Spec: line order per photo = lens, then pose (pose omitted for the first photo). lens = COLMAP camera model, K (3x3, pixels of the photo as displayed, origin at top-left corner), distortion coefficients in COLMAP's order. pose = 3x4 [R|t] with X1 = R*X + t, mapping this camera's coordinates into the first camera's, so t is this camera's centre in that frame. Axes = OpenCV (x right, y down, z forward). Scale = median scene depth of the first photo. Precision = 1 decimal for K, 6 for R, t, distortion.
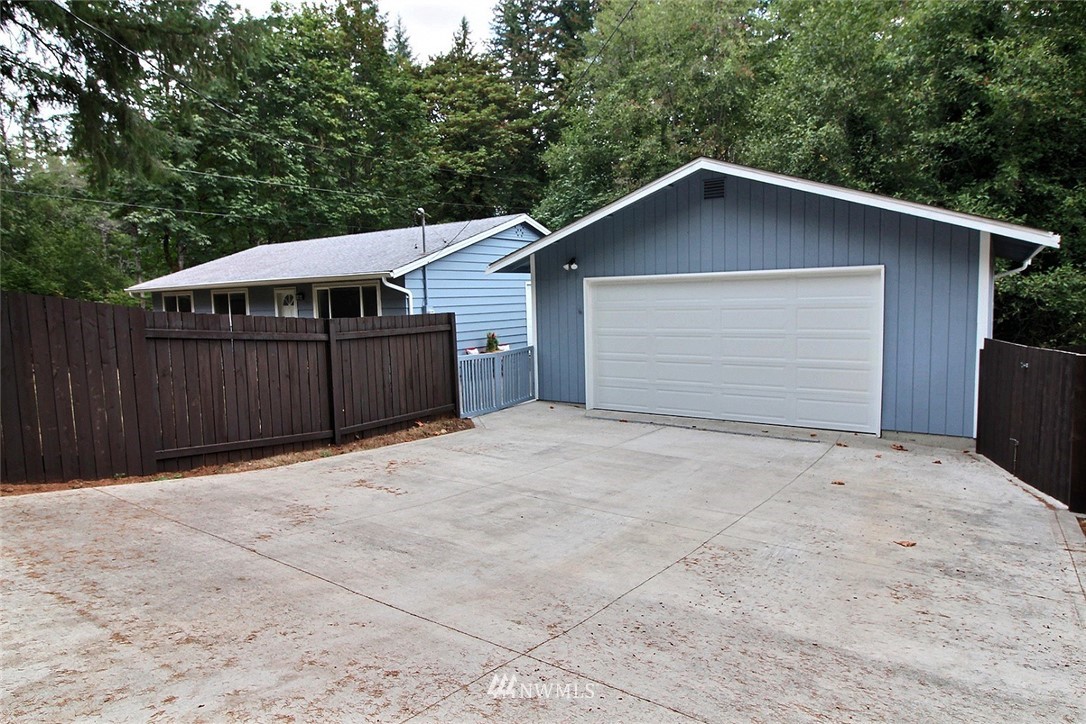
lens RADIAL K [[648.2, 0, 544.2], [0, 648.2, 359.8], [0, 0, 1]] dist [-0.002447, -0.000959]
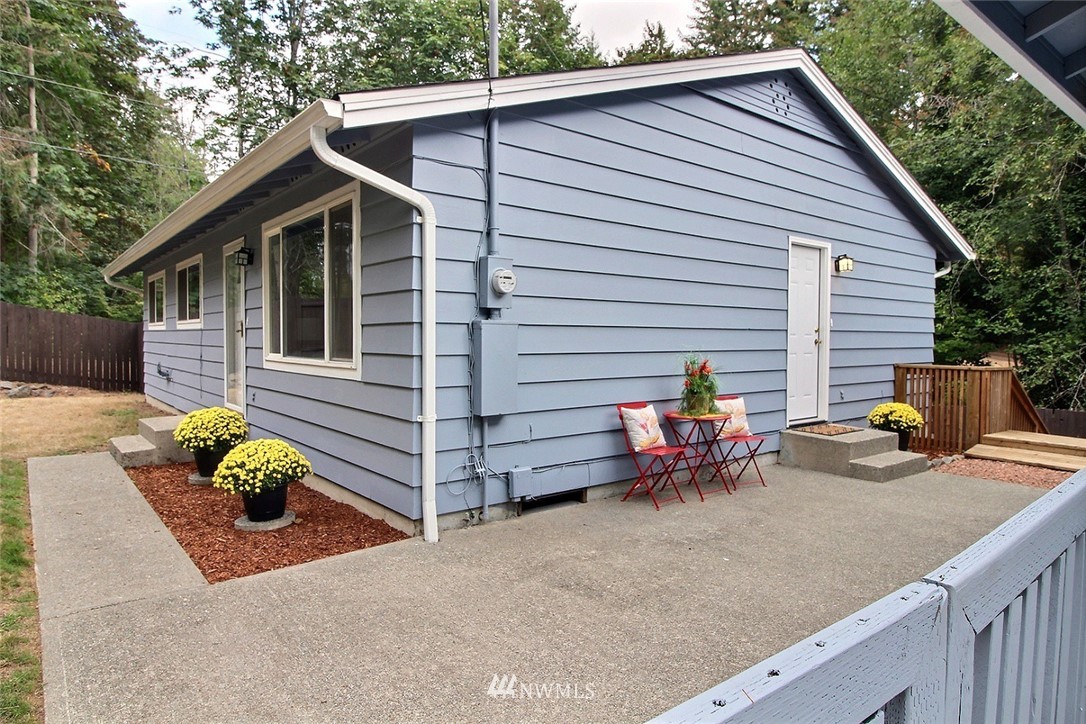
lens RADIAL K [[648.2, 0, 544.2], [0, 648.2, 359.8], [0, 0, 1]] dist [-0.002447, -0.000959]
pose [[0.960916, 0.042604, -0.273544, -0.031059], [-0.058192, 0.997096, -0.049126, -0.009646], [0.270656, 0.063124, 0.960604, 0.305206]]
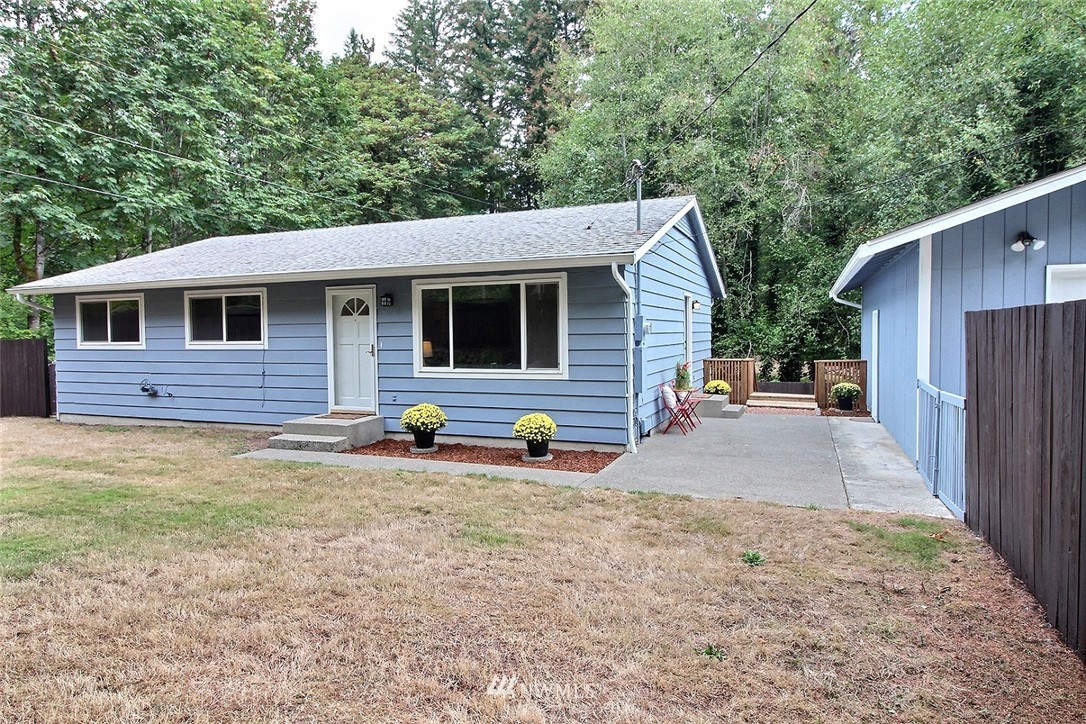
lens RADIAL K [[644.4, 0, 544.9], [0, 644.4, 360.2], [0, 0, 1]] dist [0.000677, -0.000229]
pose [[0.973871, 0.007790, 0.226968, -0.173656], [0.005001, 0.998433, -0.055728, -0.003120], [-0.227046, 0.055407, 0.972307, 0.178588]]
